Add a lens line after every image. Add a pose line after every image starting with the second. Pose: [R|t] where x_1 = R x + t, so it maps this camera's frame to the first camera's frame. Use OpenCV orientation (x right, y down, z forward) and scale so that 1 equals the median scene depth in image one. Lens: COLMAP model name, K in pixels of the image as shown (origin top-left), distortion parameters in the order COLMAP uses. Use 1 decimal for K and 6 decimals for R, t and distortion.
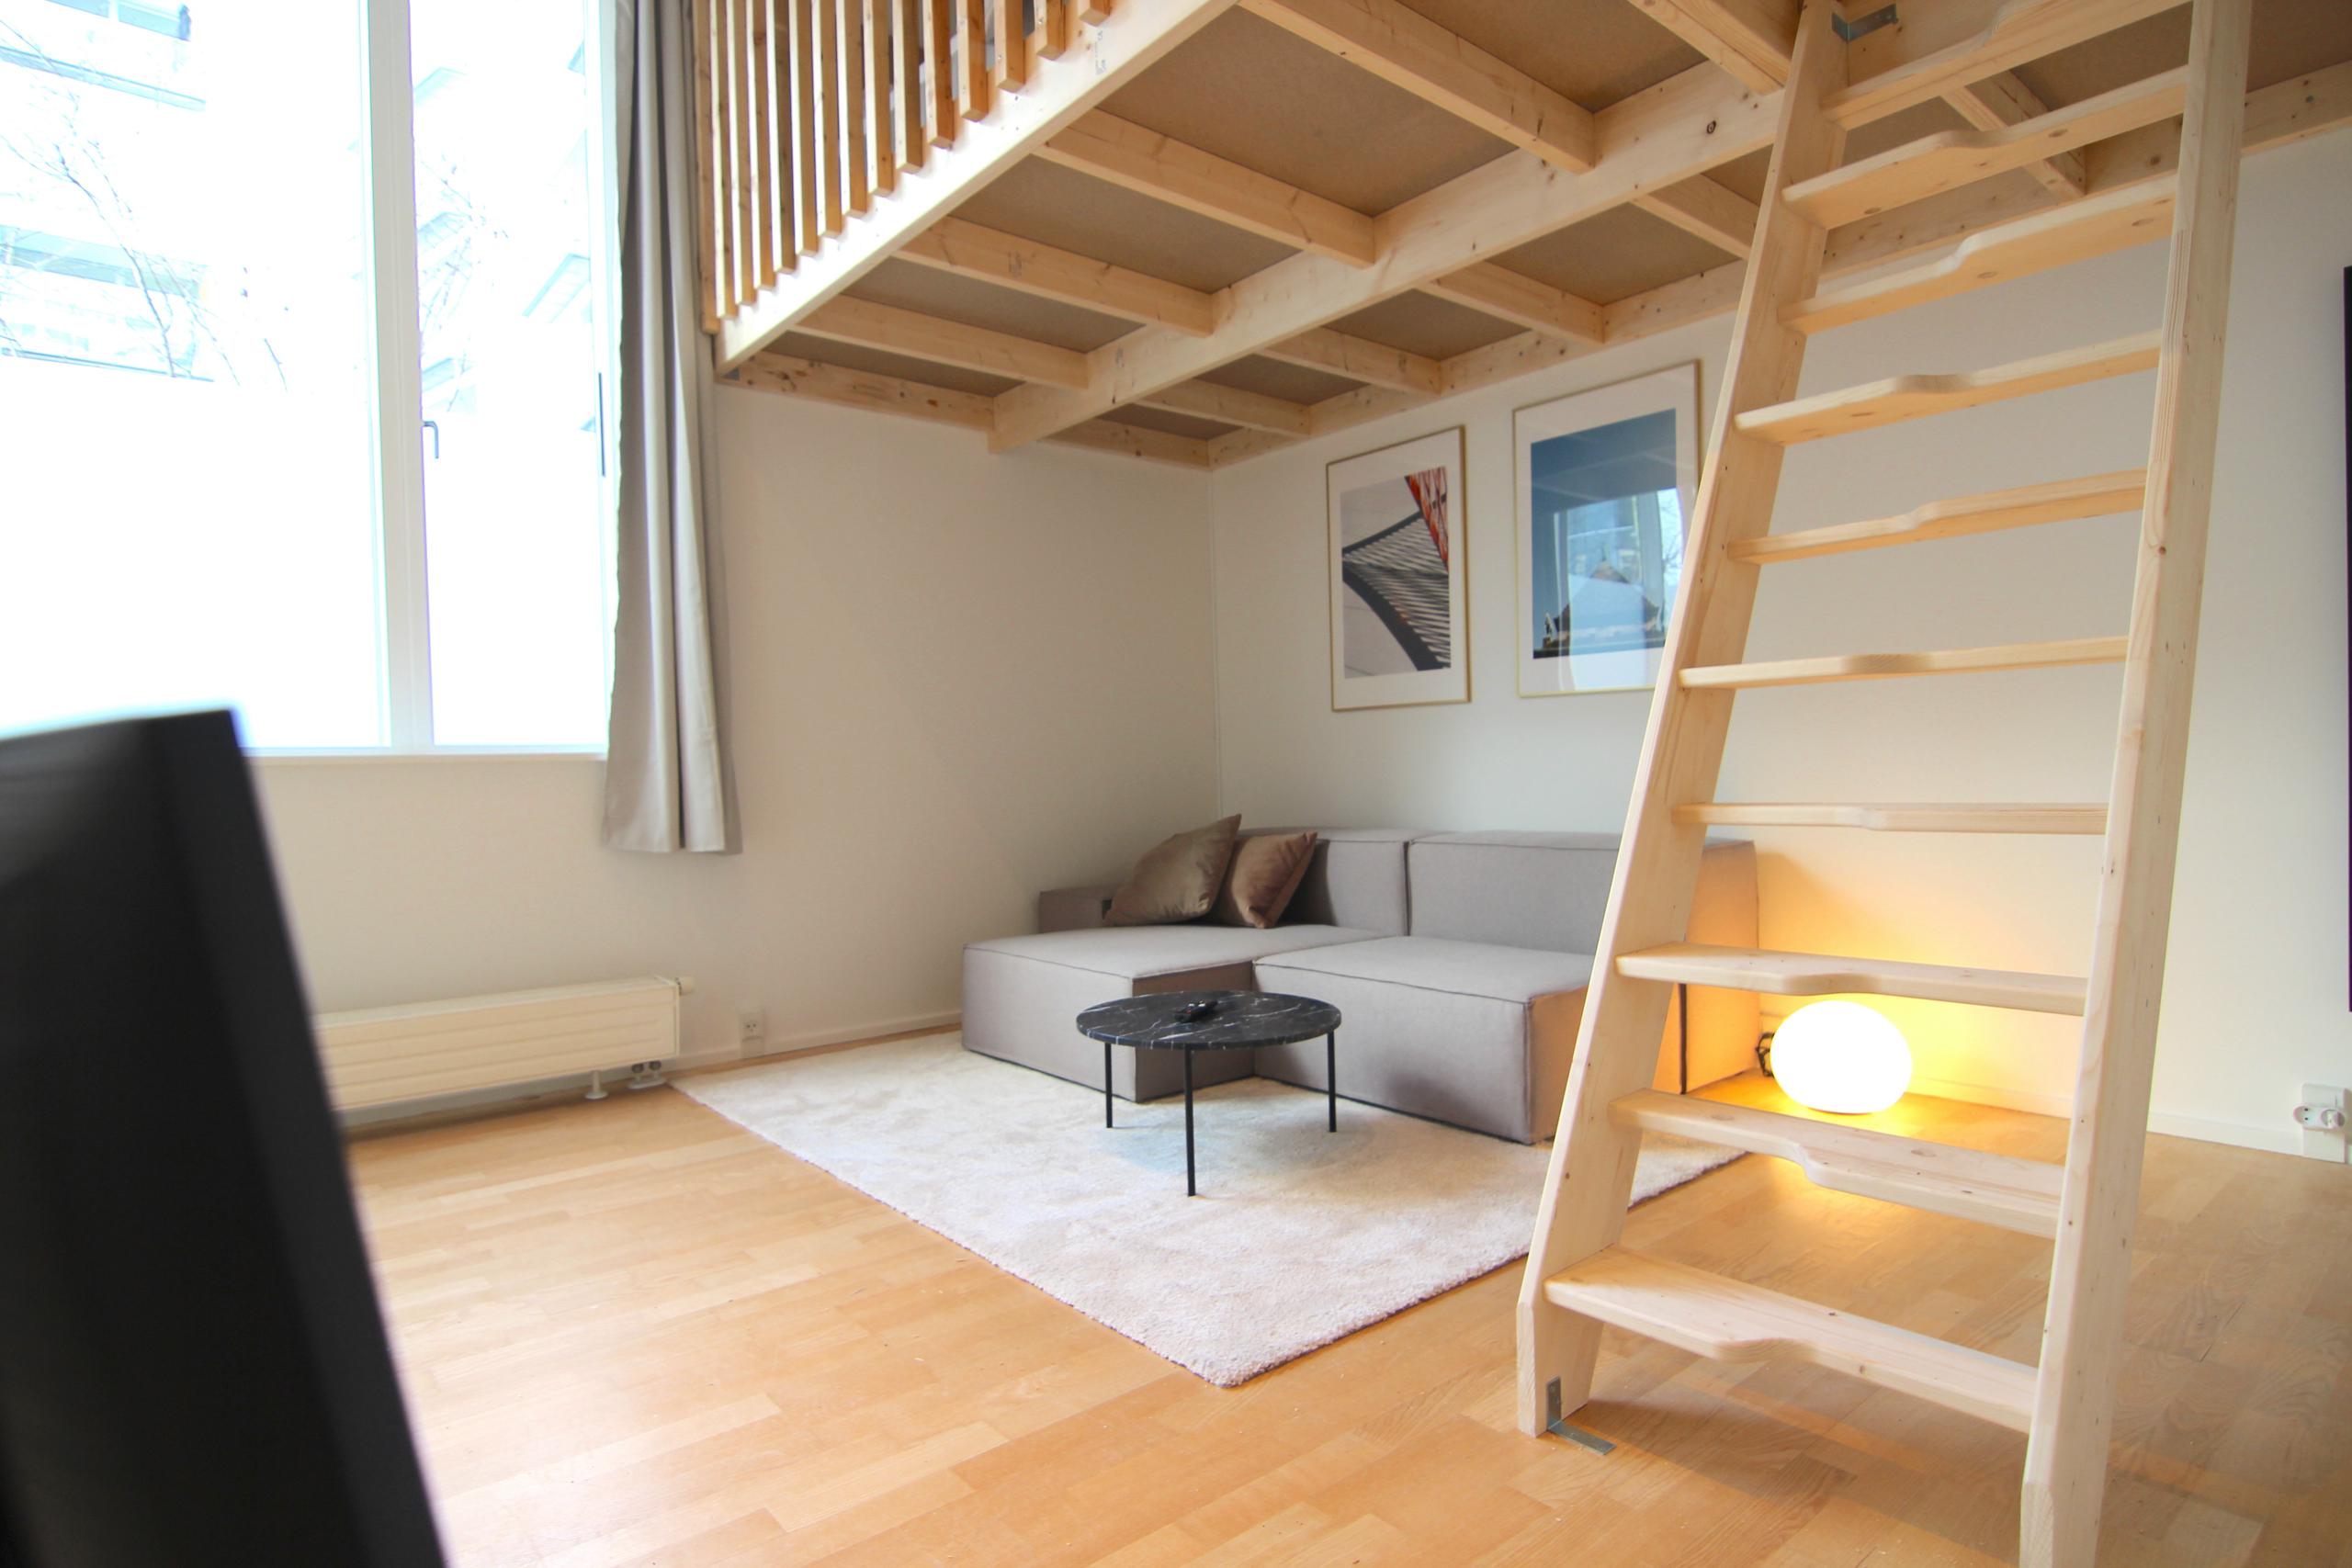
lens RADIAL K [[1243.2, 0, 1171.8], [0, 1243.2, 804.2], [0, 0, 1]] dist [-0.007167, -0.008503]
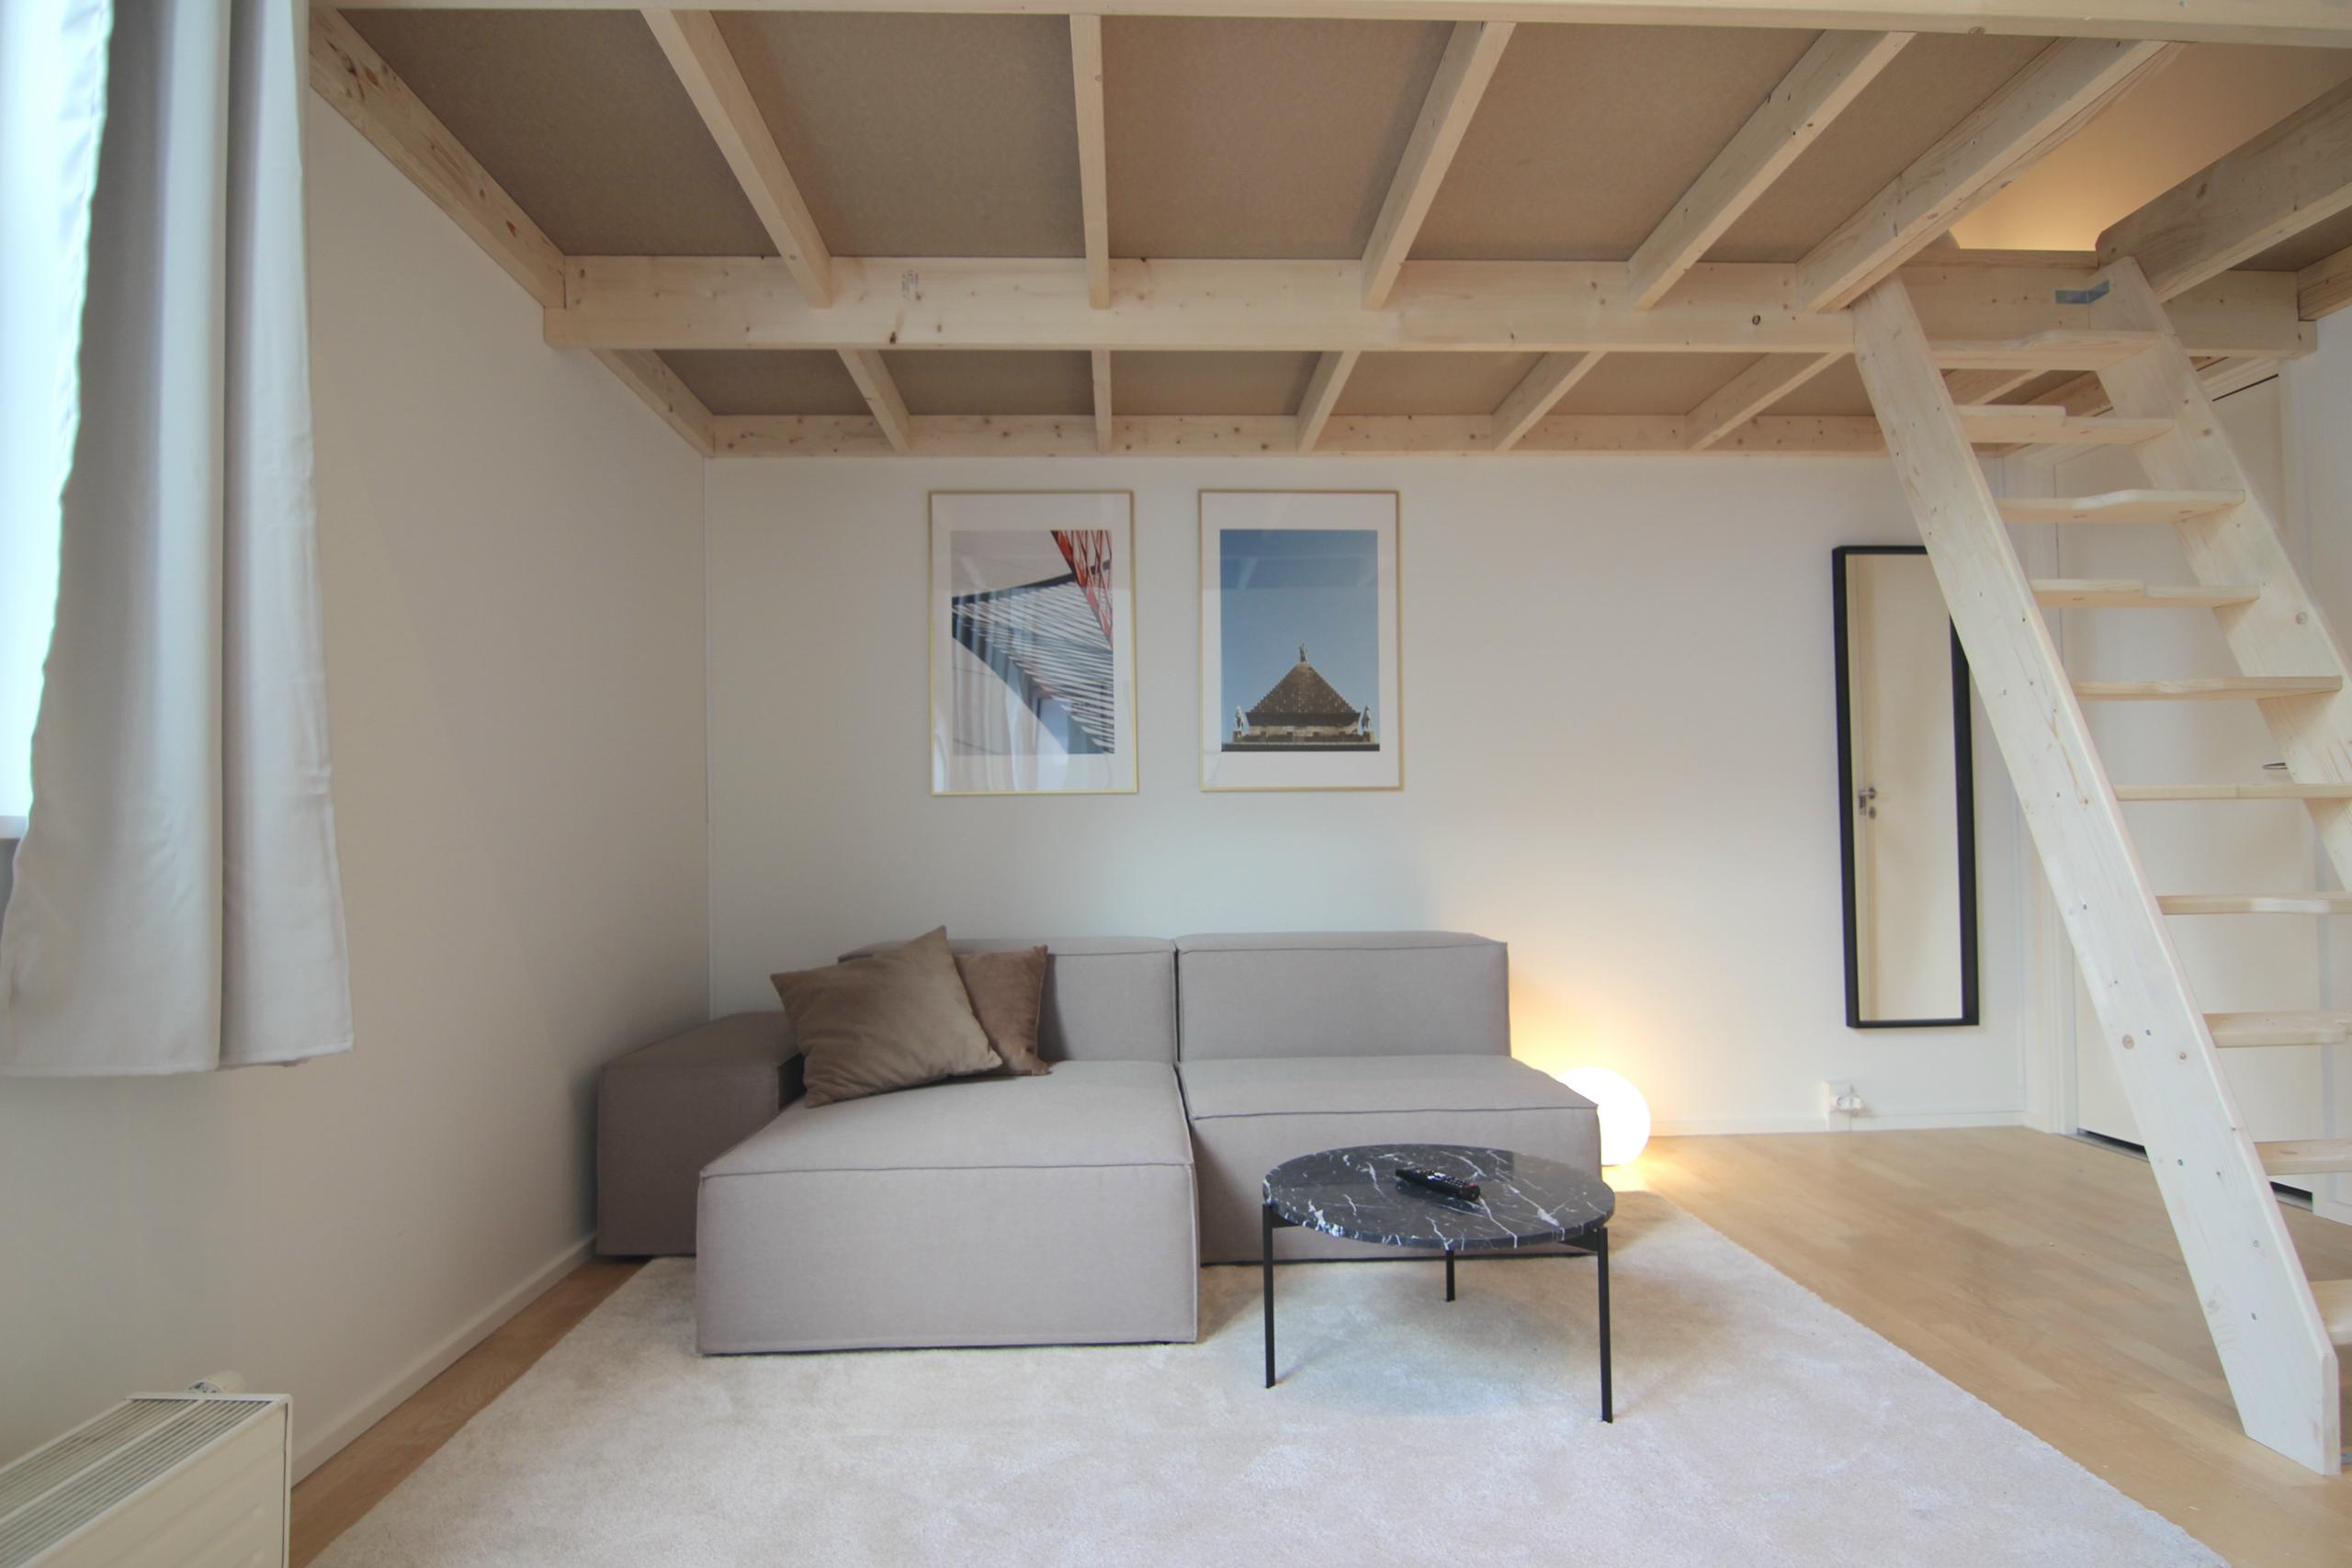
lens RADIAL K [[1243.2, 0, 1168.5], [0, 1243.2, 802.9], [0, 0, 1]] dist [-0.007167, -0.008503]
pose [[0.602627, 0.043025, 0.796862, -0.463416], [0.019733, 0.997437, -0.068778, -0.012134], [-0.797779, 0.057172, 0.600233, 0.435757]]
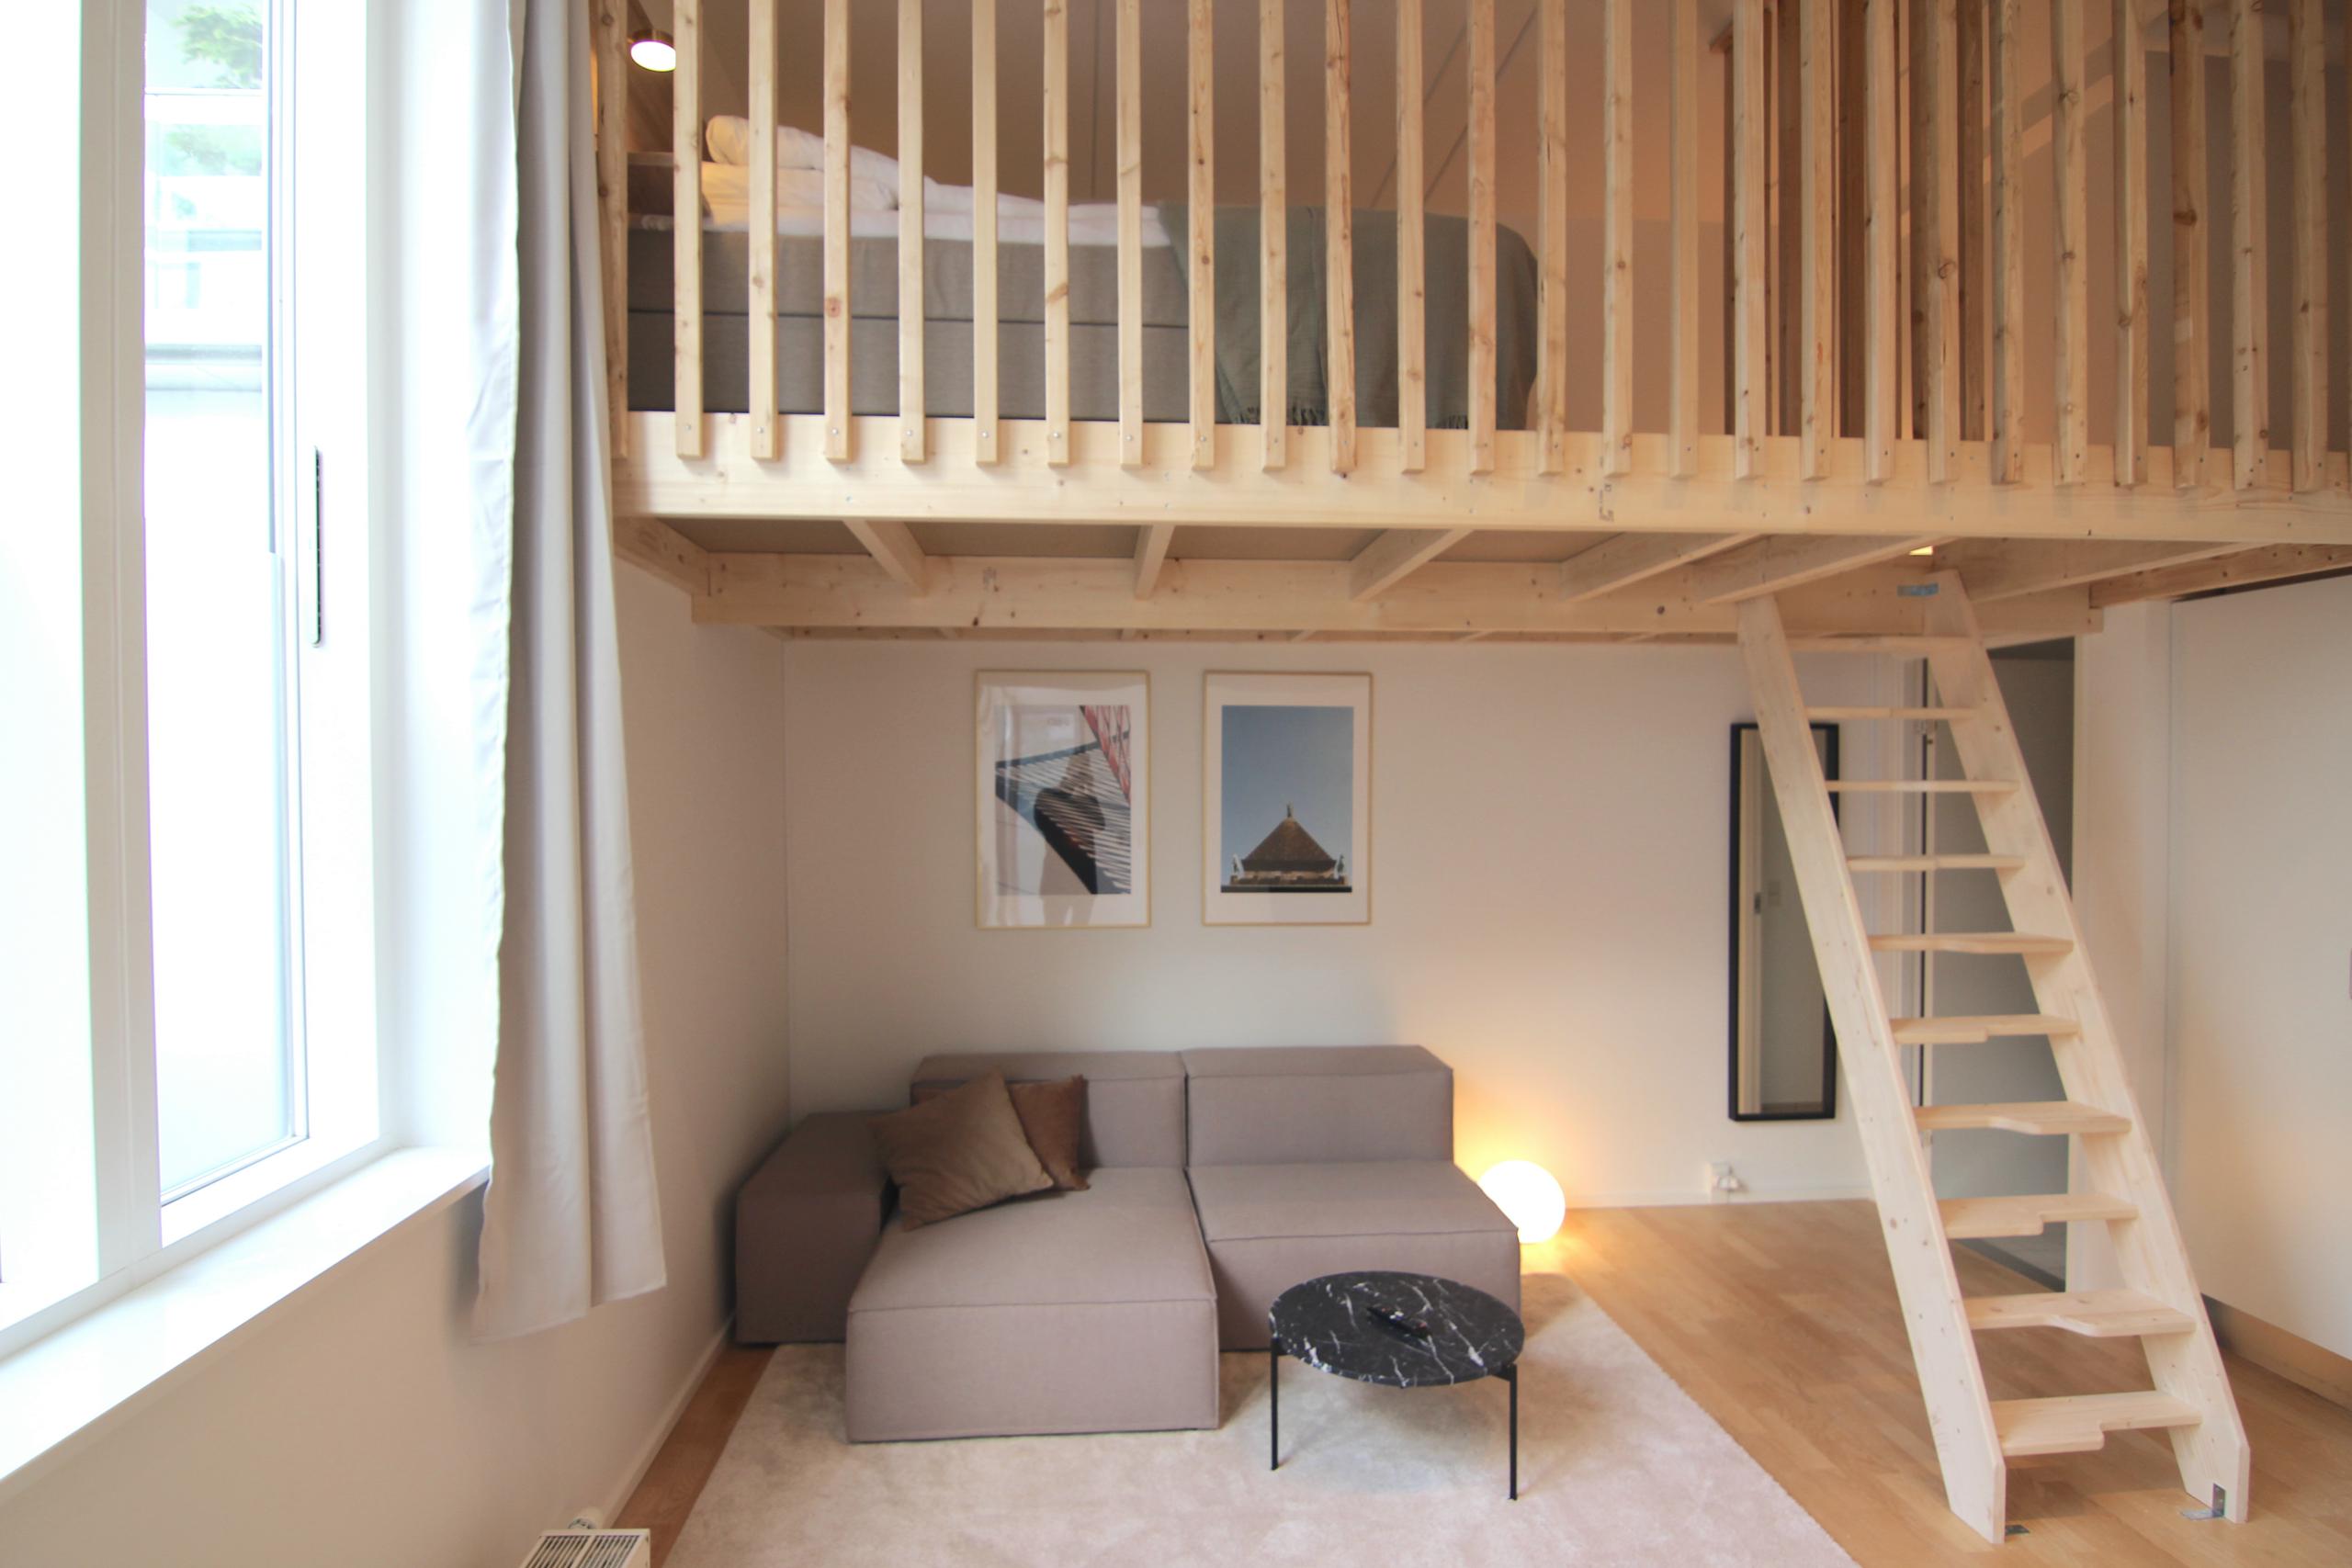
lens RADIAL K [[1243.2, 0, 1167.2], [0, 1243.2, 800.5], [0, 0, 1]] dist [-0.007167, -0.008503]
pose [[0.573548, 0.012158, 0.819082, -0.632831], [0.009442, 0.999725, -0.021451, -0.167317], [-0.819118, 0.020037, 0.573276, 0.362928]]
